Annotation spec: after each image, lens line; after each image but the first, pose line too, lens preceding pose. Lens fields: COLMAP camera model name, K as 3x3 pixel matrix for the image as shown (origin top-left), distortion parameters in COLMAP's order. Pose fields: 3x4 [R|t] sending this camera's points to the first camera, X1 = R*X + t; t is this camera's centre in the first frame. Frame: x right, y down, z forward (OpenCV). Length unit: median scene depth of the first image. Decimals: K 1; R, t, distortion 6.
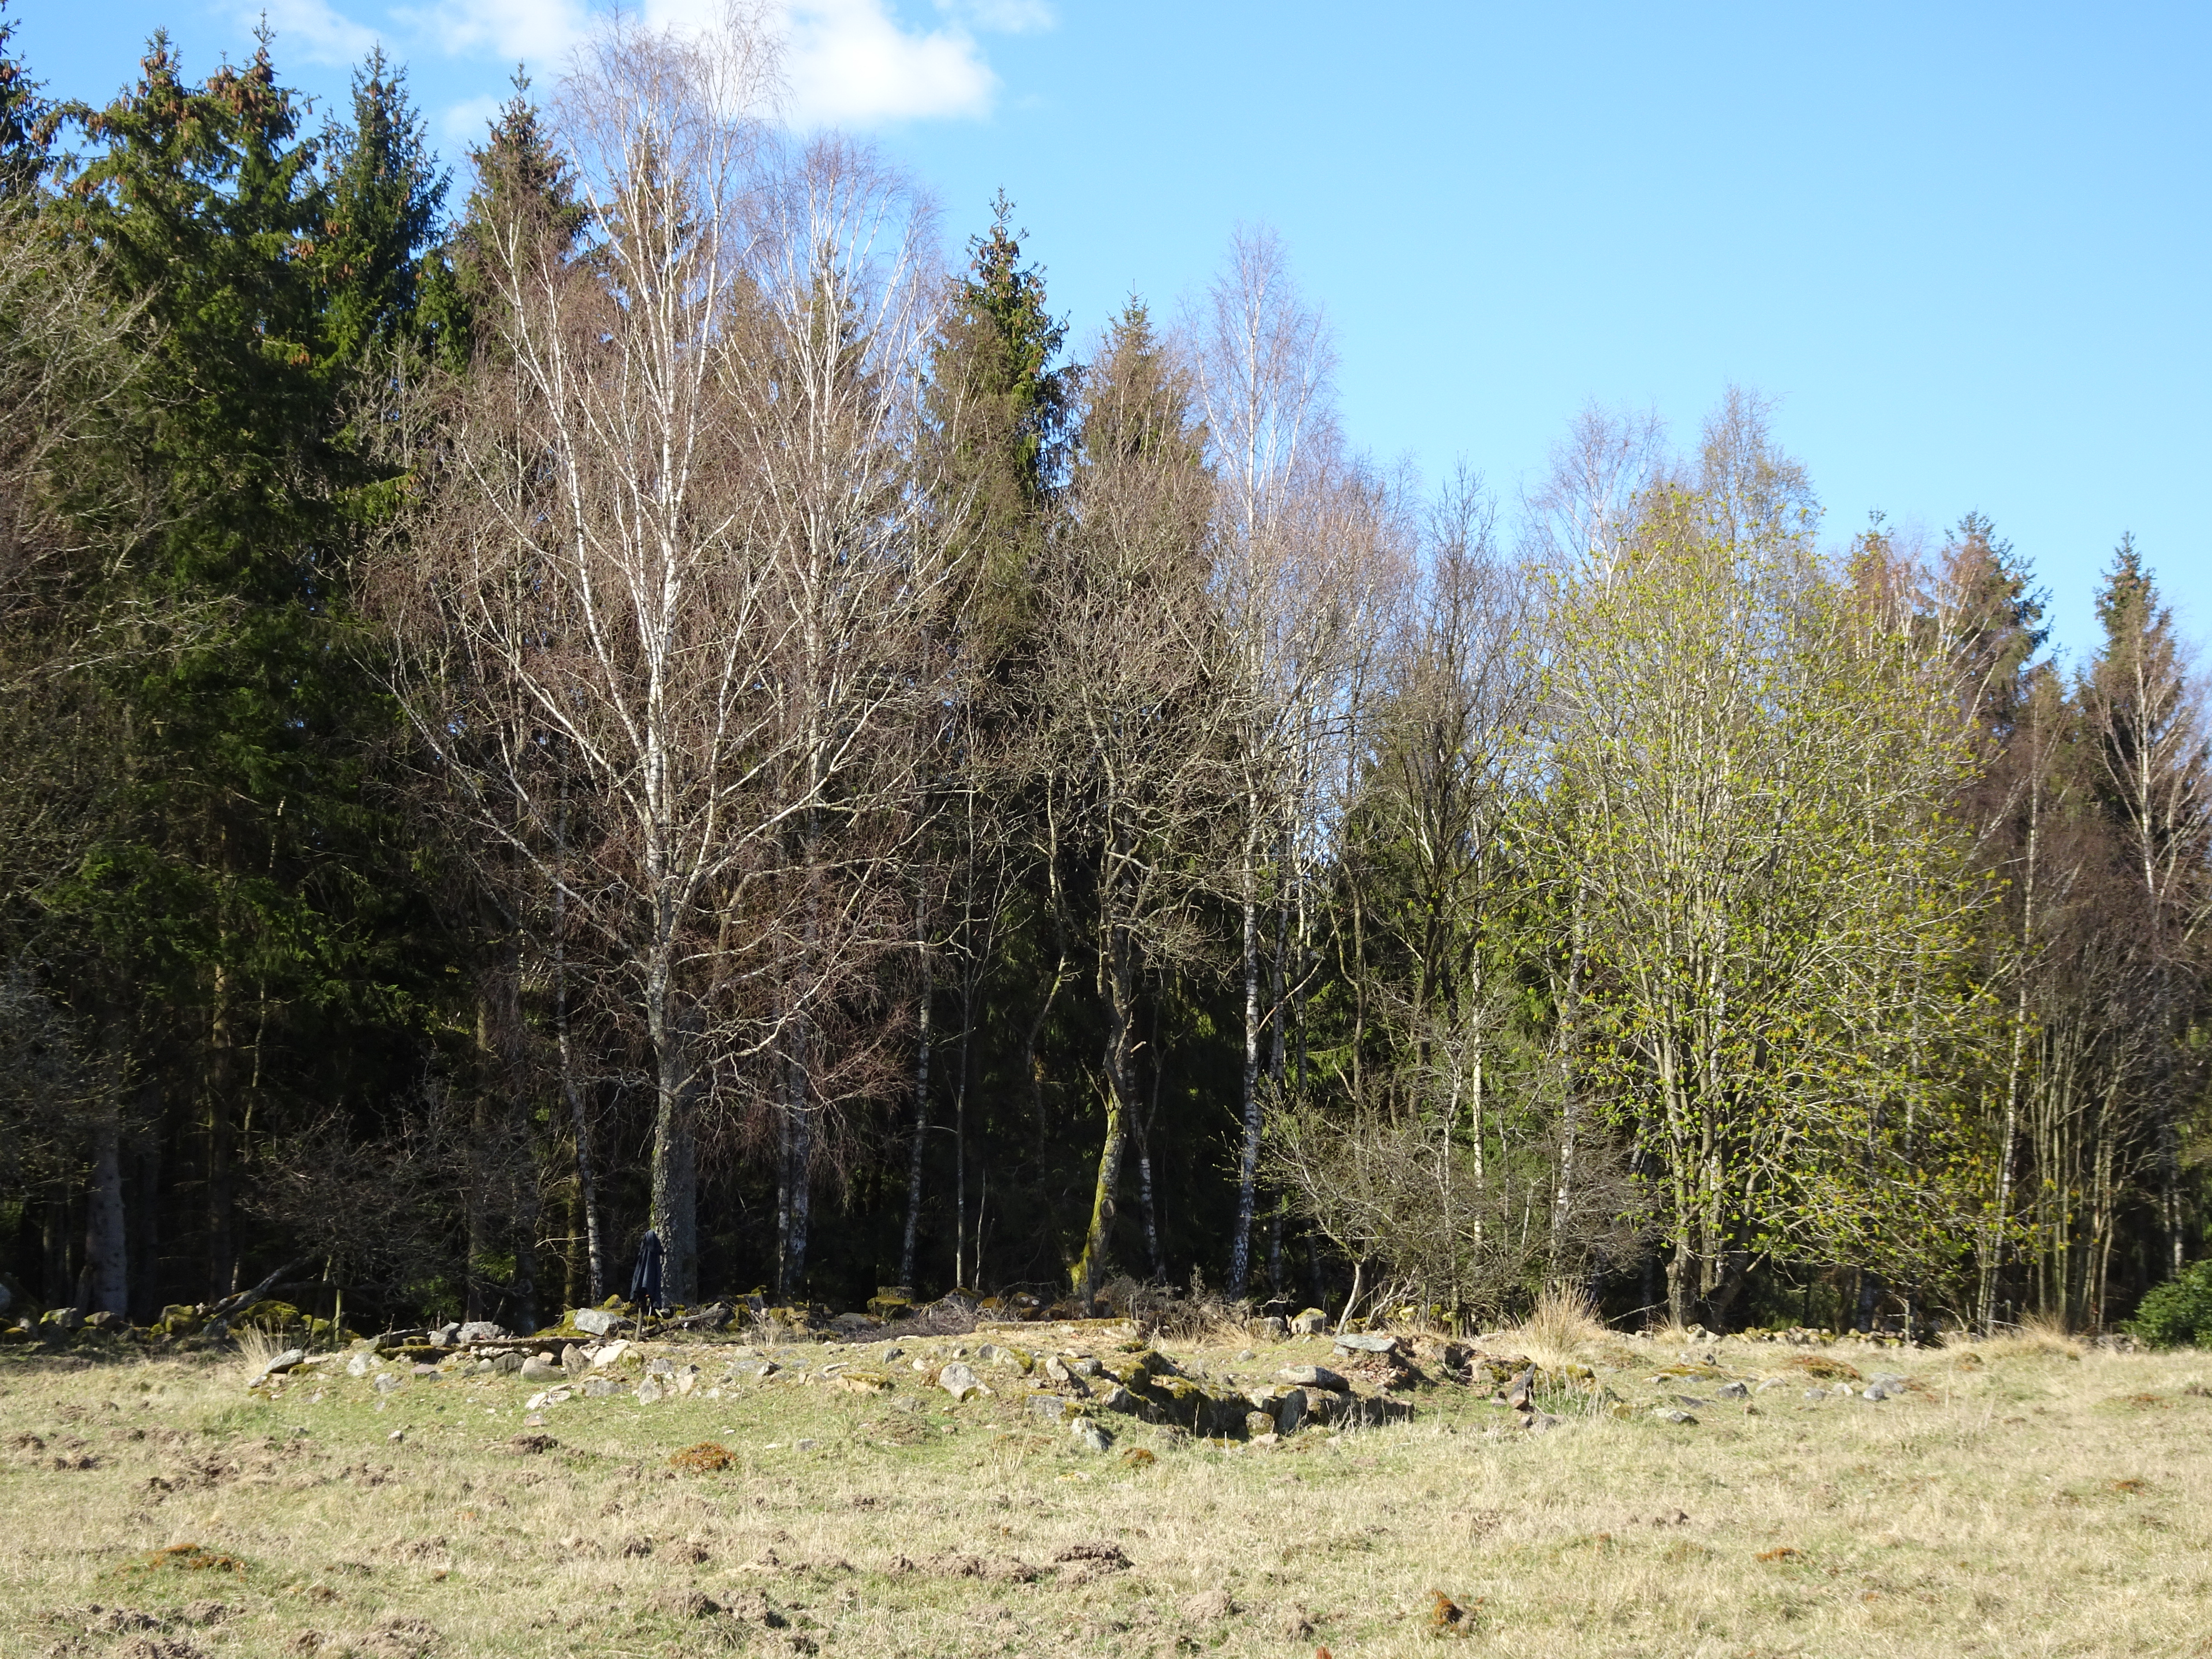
lens RADIAL K [[5159.6, 0, 1106.0], [0, 5159.6, 829.5], [0, 0, 1]] dist [0.401413, 0.018340]
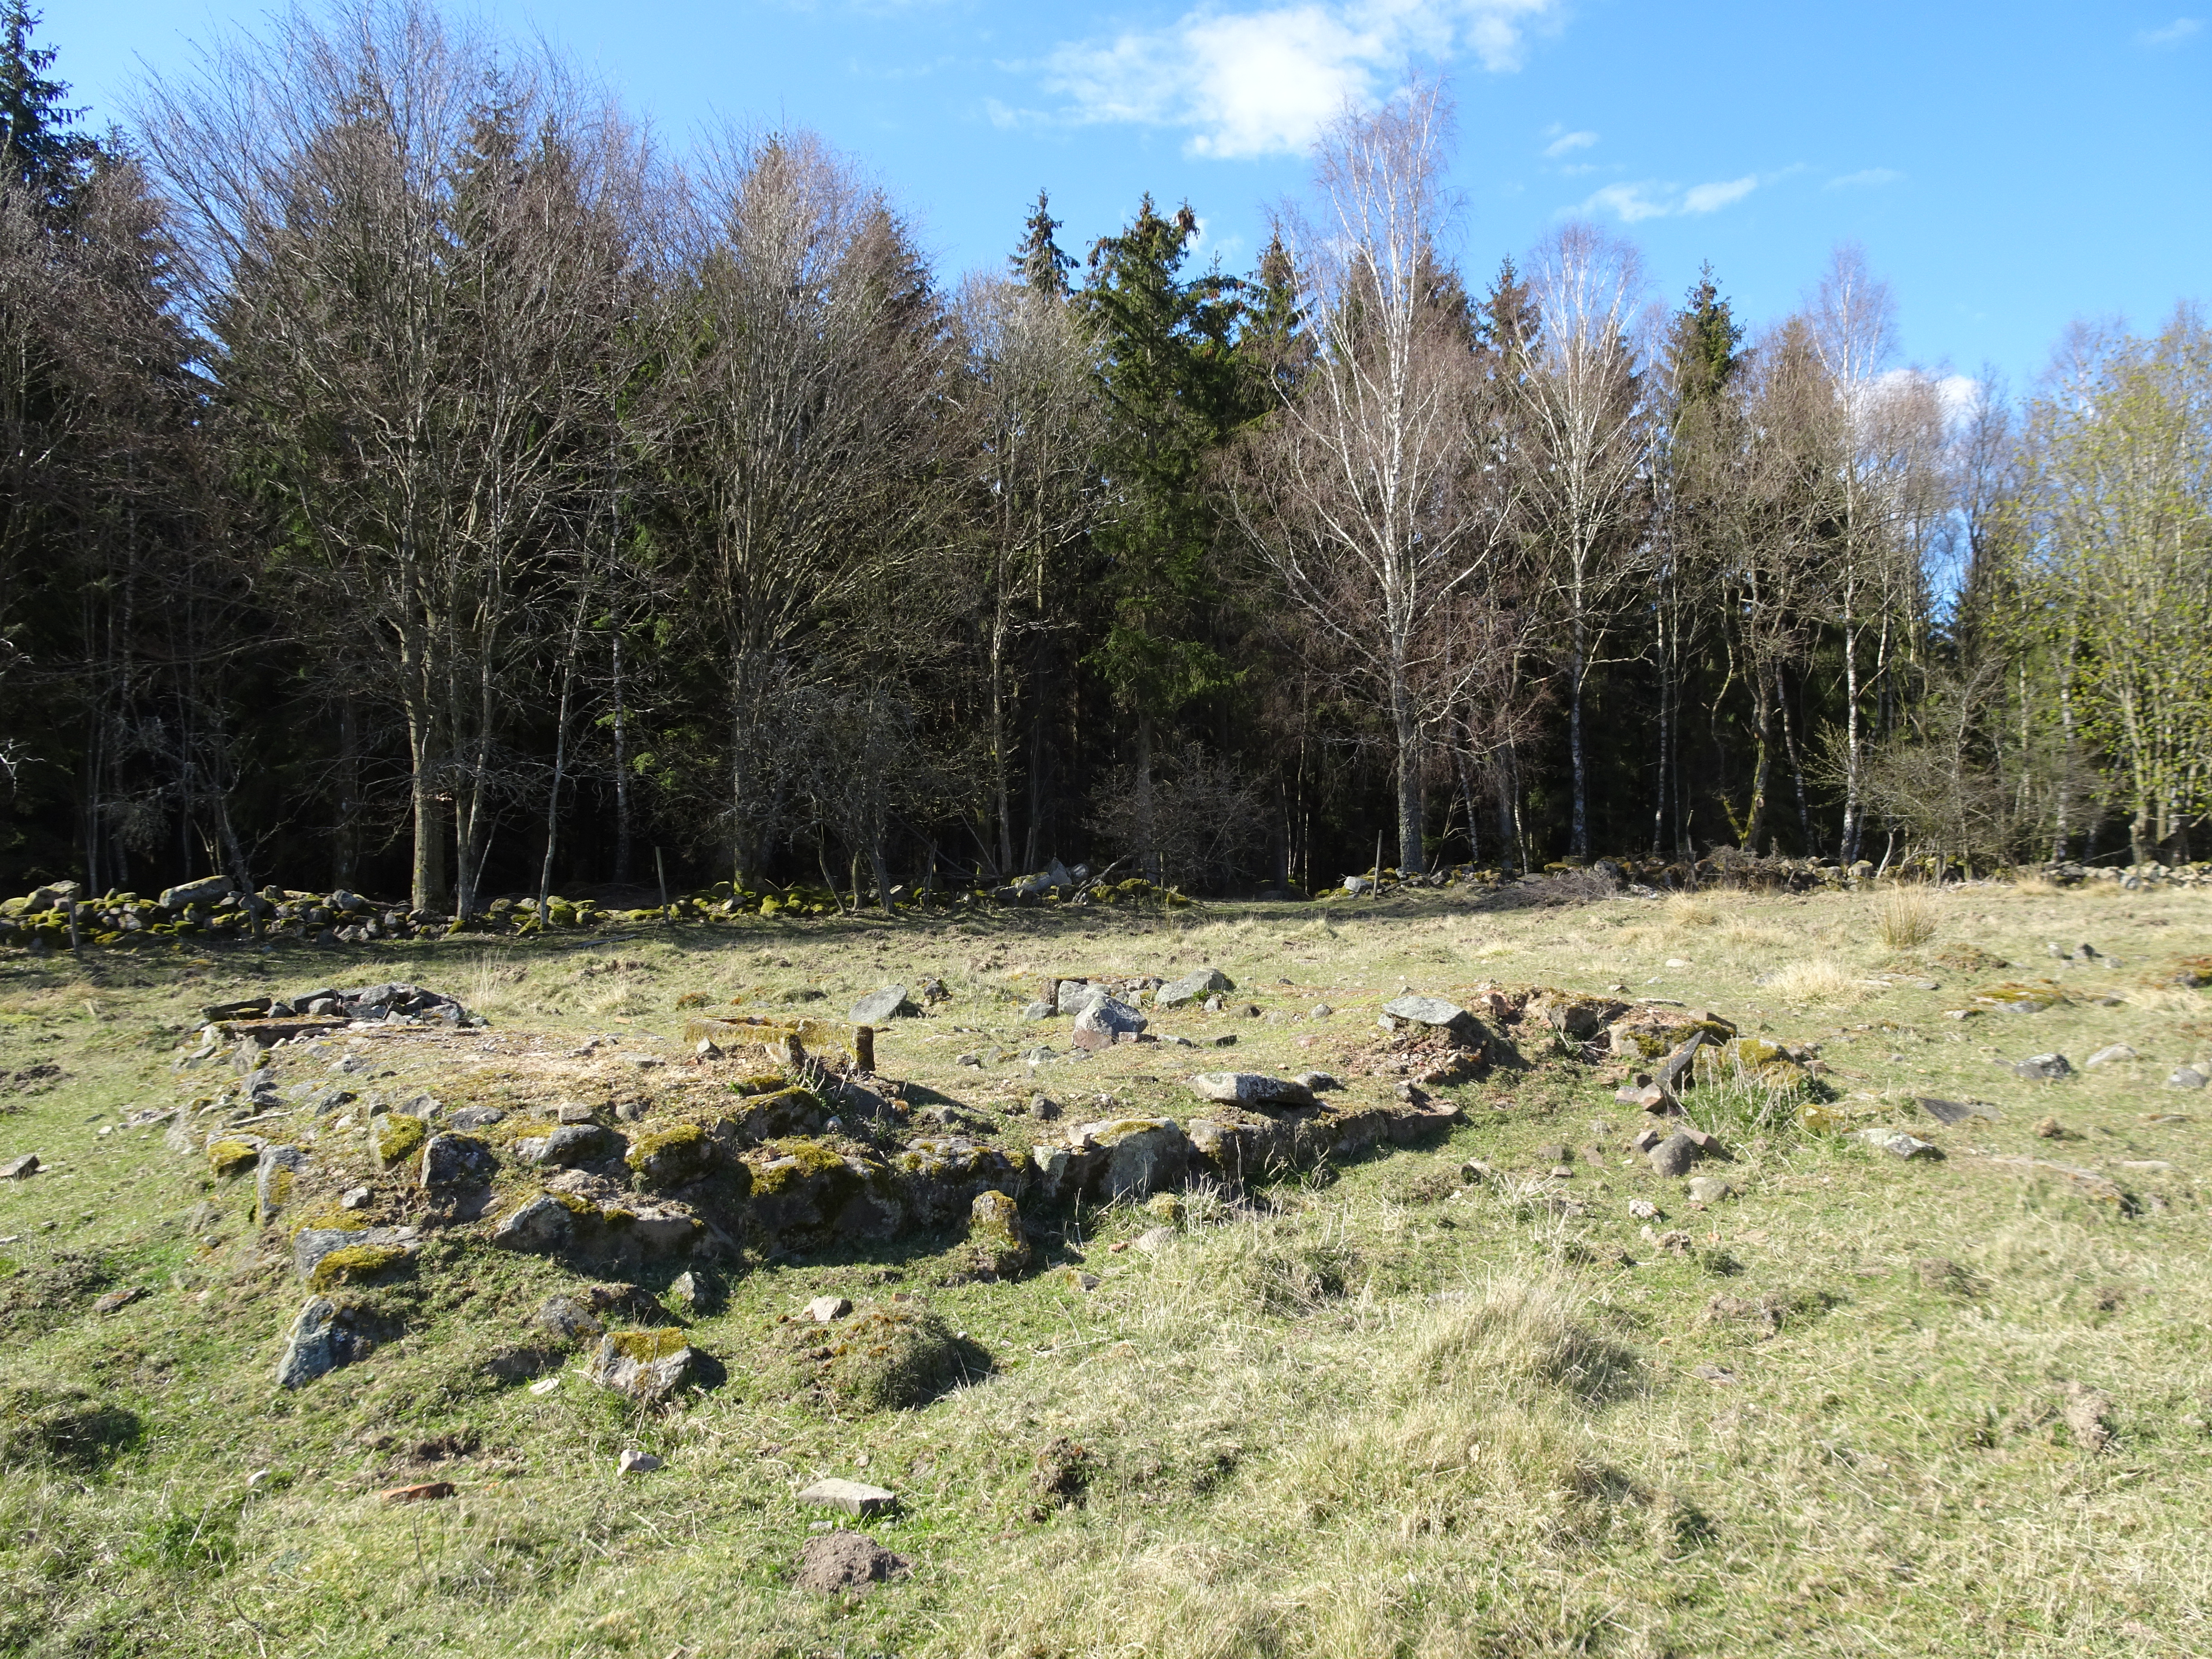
lens RADIAL K [[1659.5, 0, 1110.5], [0, 1659.5, 823.4], [0, 0, 1]] dist [0.048113, 0.002650]
pose [[0.895303, -0.030383, -0.444420, 0.058042], [0.066354, 0.995637, 0.065607, 0.028426], [0.440487, -0.088228, 0.893413, 0.397897]]
